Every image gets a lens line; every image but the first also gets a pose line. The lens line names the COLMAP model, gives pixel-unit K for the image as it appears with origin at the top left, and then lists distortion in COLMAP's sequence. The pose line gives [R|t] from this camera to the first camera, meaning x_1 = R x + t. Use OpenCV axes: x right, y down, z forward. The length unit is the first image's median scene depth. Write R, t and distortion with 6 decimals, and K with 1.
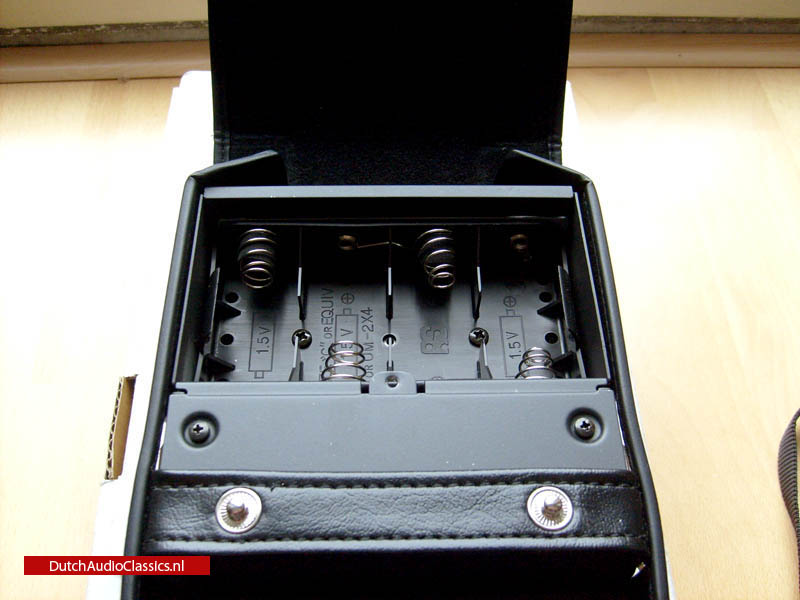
lens RADIAL K [[833.2, 0, 400.1], [0, 833.2, 302.1], [0, 0, 1]] dist [-0.131072, 0.000000]
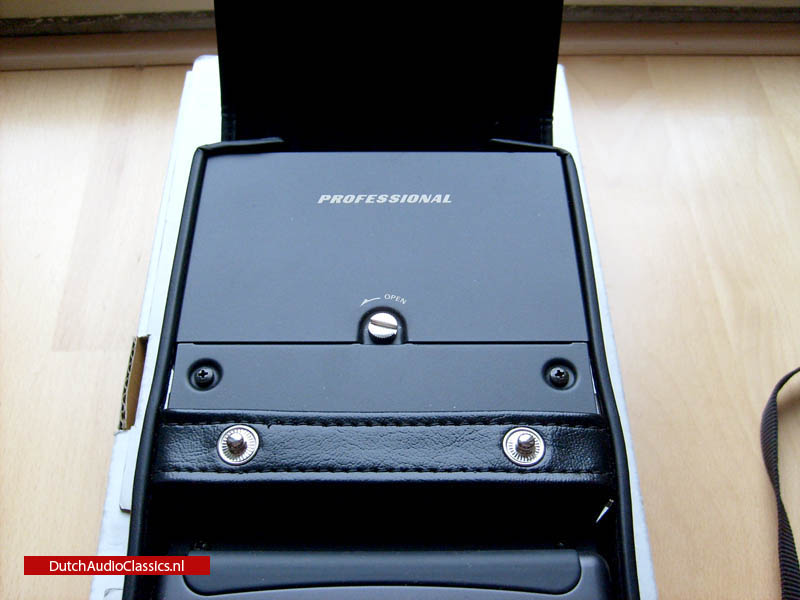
lens RADIAL K [[833.2, 0, 396.4], [0, 833.2, 298.4], [0, 0, 1]] dist [-0.131072, 0.000000]
pose [[0.999678, 0.004623, -0.024939, 0.039419], [-0.004651, 0.999989, -0.001074, 0.055408], [0.024933, 0.001189, 0.999688, -0.092919]]
